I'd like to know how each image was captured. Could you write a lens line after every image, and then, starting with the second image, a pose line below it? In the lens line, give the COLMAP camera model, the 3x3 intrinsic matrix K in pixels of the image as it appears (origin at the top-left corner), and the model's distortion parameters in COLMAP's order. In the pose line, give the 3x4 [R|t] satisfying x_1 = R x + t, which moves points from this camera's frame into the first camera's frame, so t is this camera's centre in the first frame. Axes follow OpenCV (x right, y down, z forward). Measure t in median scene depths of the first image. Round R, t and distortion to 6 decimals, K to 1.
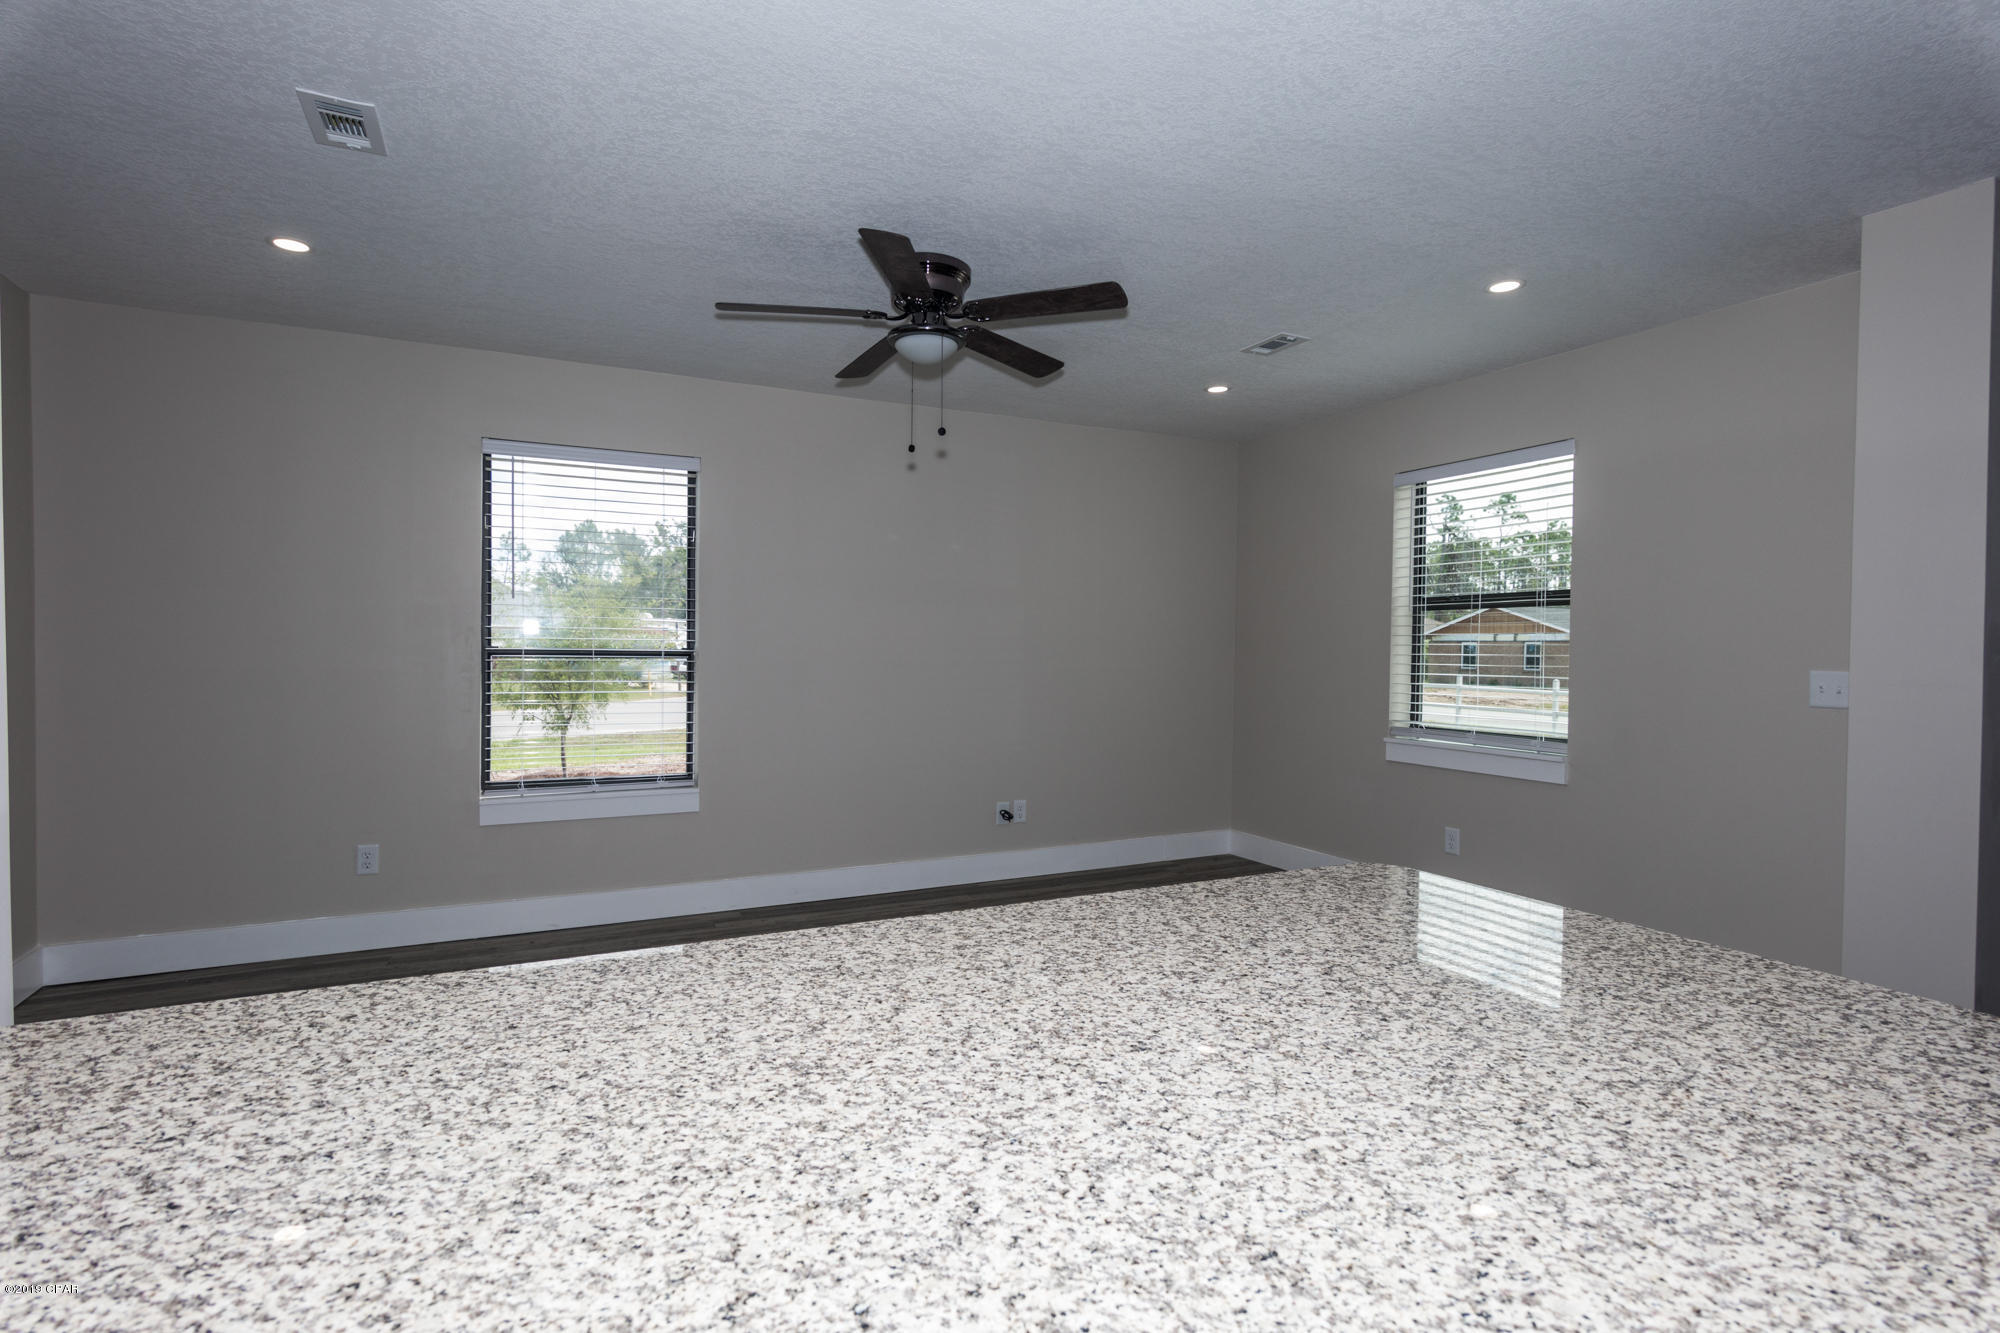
lens RADIAL K [[961.0, 0, 996.9], [0, 961.0, 663.6], [0, 0, 1]] dist [0.001027, 0.000127]
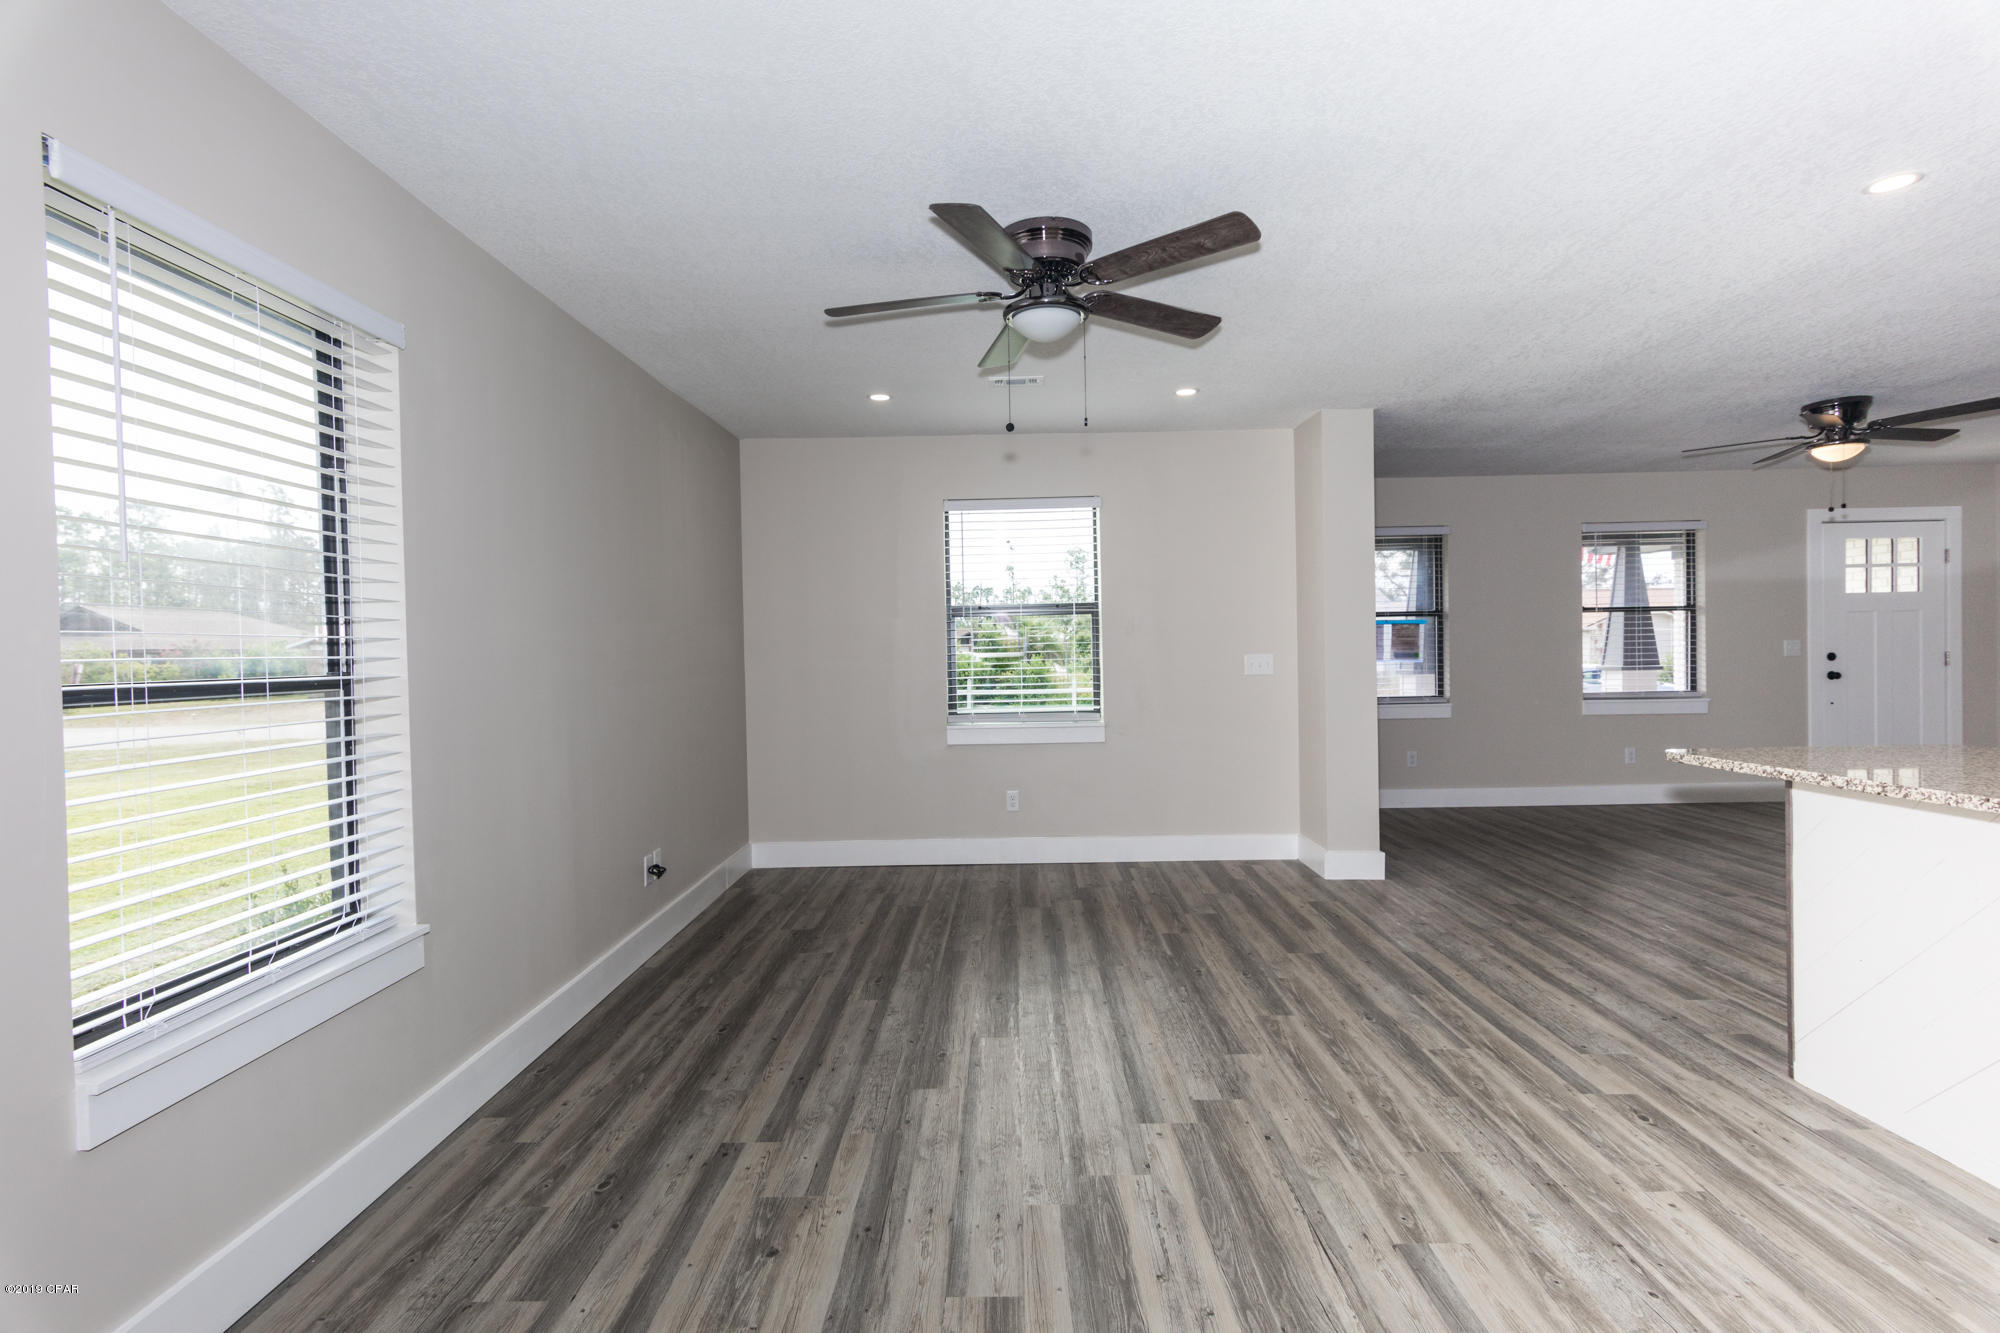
lens RADIAL K [[961.0, 0, 993.3], [0, 961.0, 669.3], [0, 0, 1]] dist [0.001027, 0.000127]
pose [[0.448454, -0.038312, 0.892985, -2.928199], [0.039027, 0.998967, 0.023260, -0.077288], [-0.892954, 0.024419, 0.449486, 2.044019]]
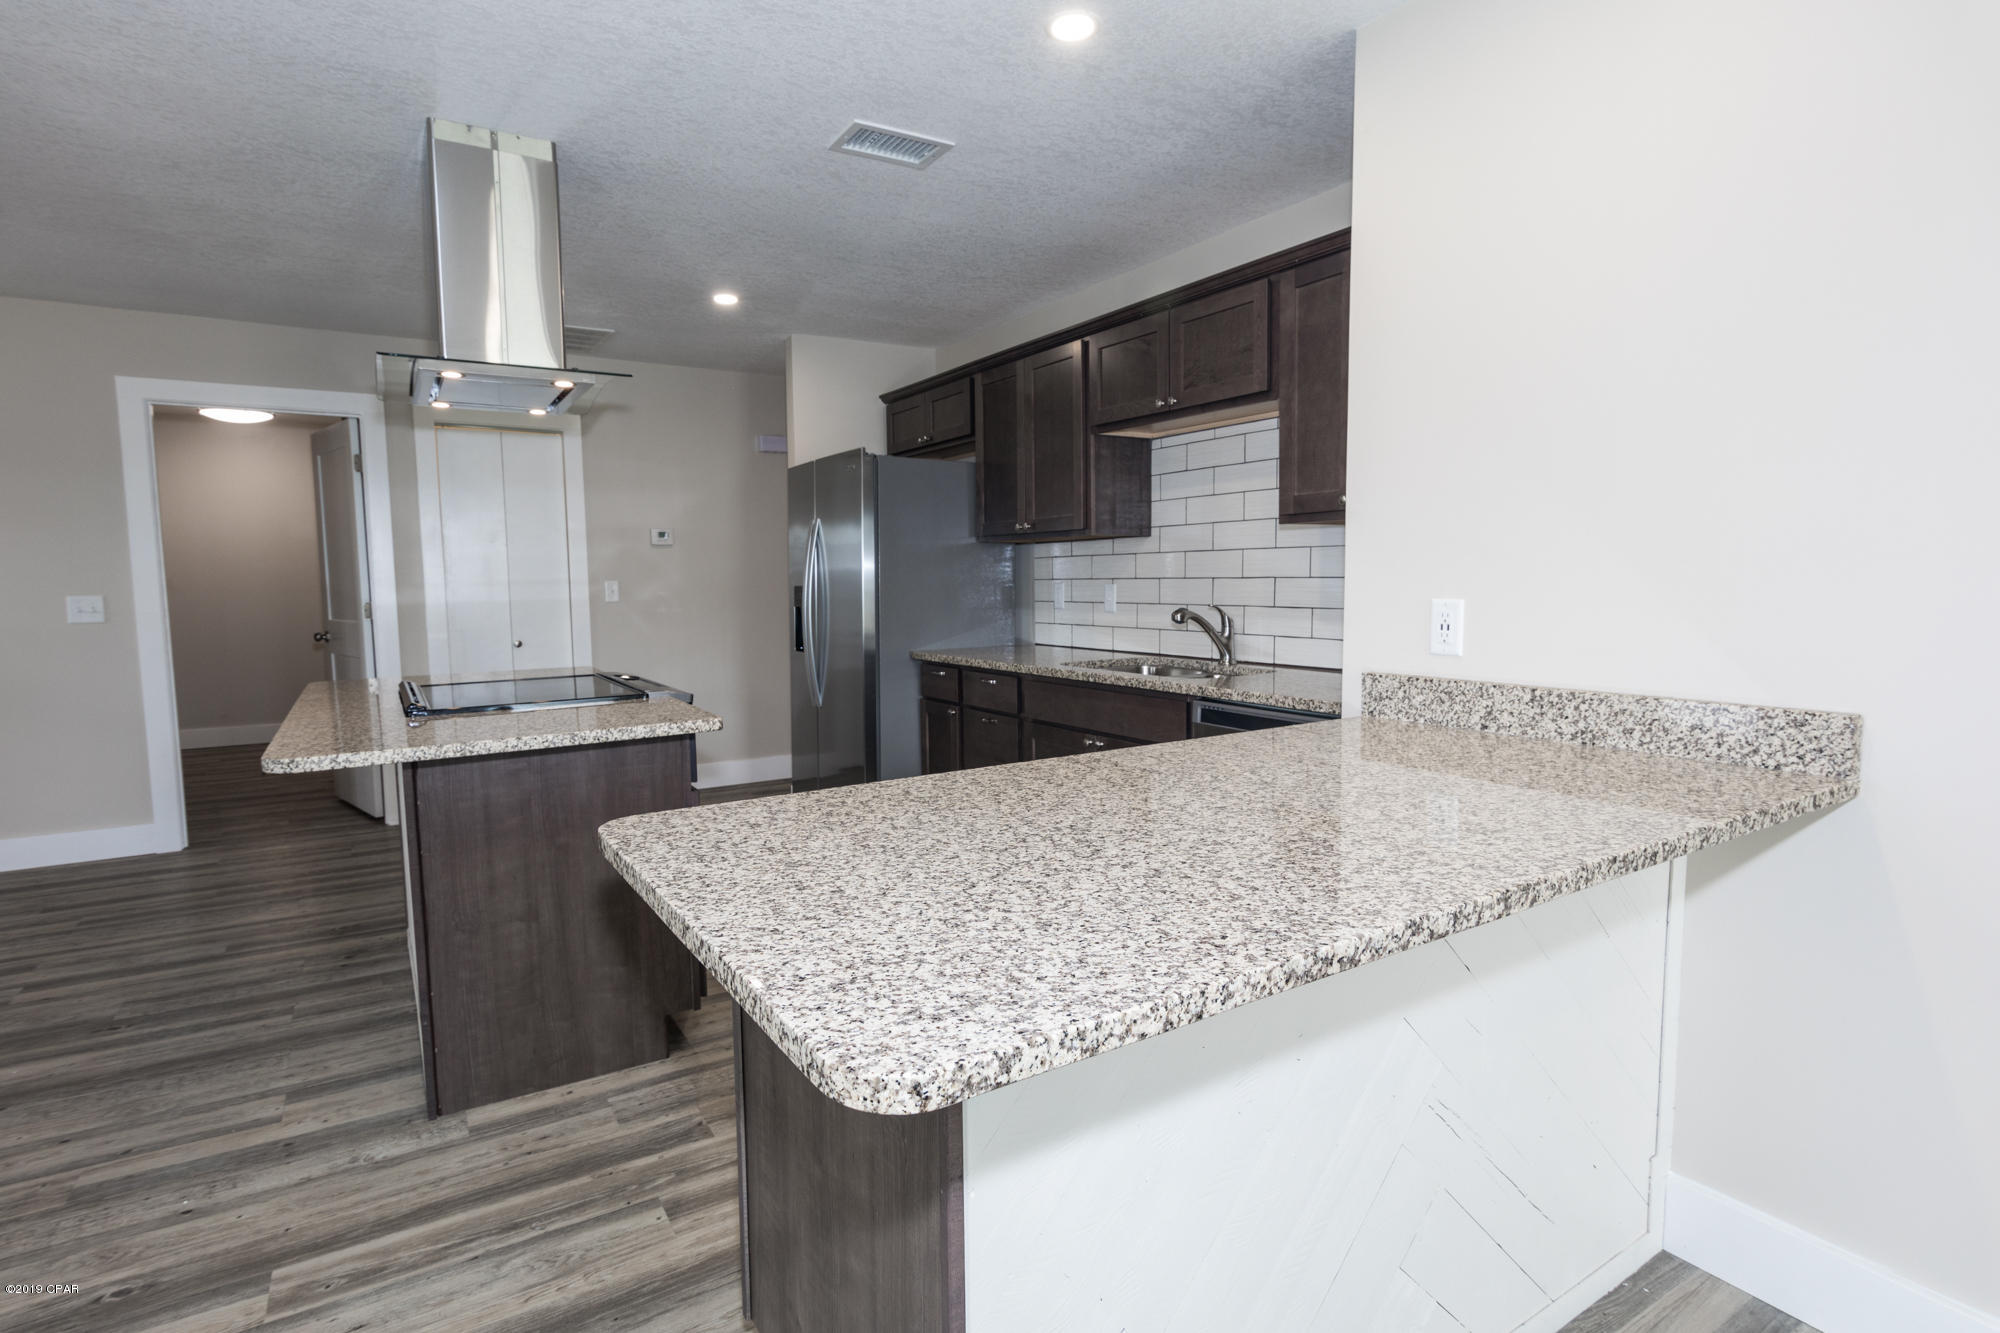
lens RADIAL K [[1009.5, 0, 995.2], [0, 1009.5, 665.0], [0, 0, 1]] dist [0.003719, -0.000392]
pose [[-0.994662, 0.008584, -0.102825, 0.597134], [-0.002179, 0.994564, 0.104106, -0.037085], [0.103160, 0.103775, -0.989236, 2.205470]]
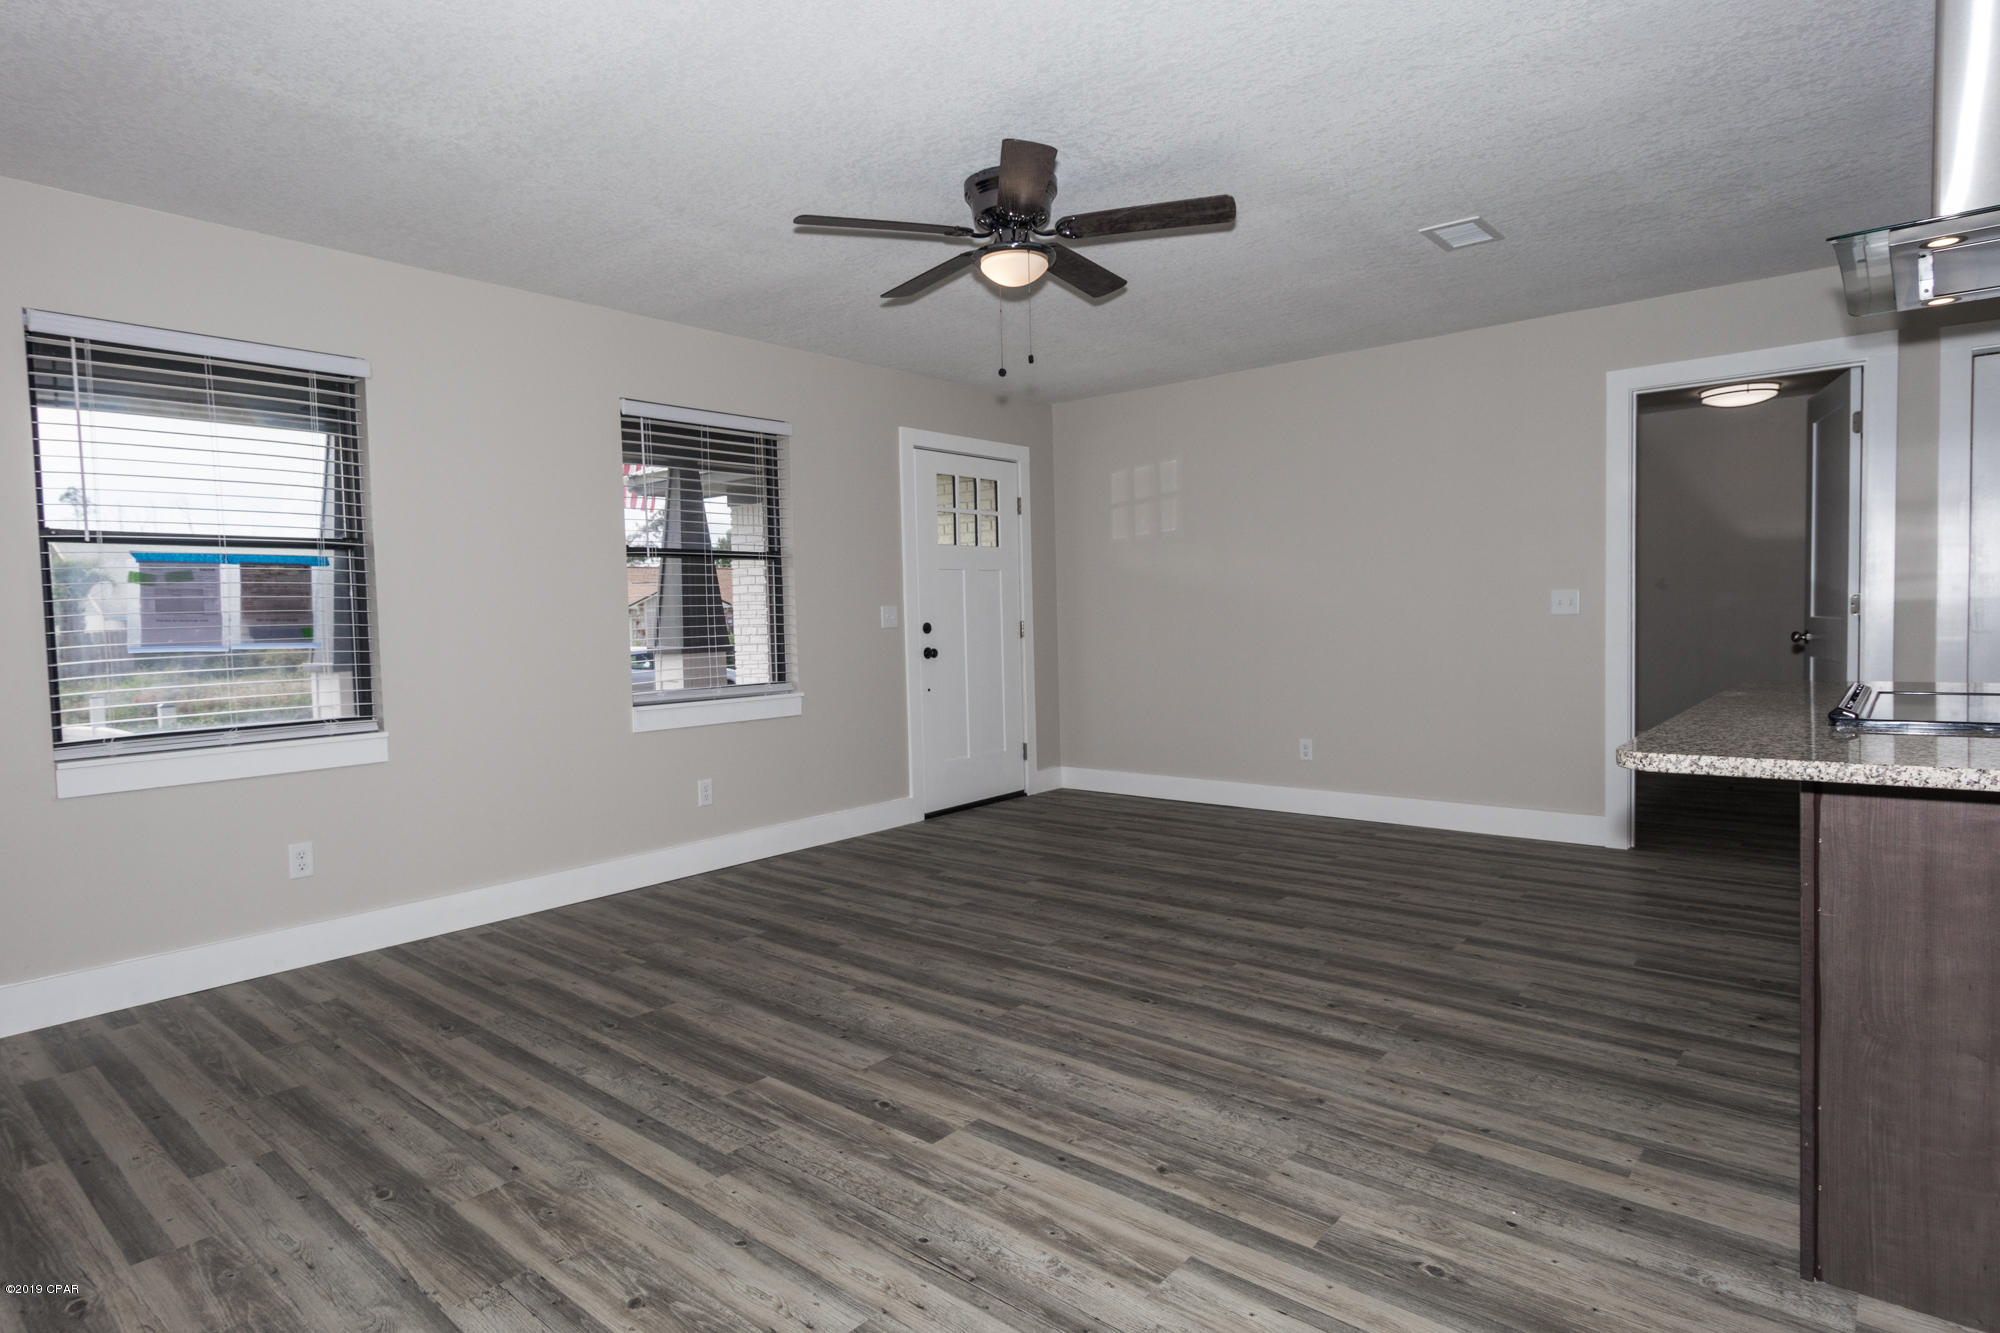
lens RADIAL K [[1083.8, 0, 1003.8], [0, 1083.8, 665.6], [0, 0, 1]] dist [0.002146, -0.002057]
pose [[-0.408589, -0.046415, 0.911537, 0.599643], [0.035573, 0.997137, 0.066719, 0.060608], [-0.912025, 0.059686, -0.405769, 1.763817]]
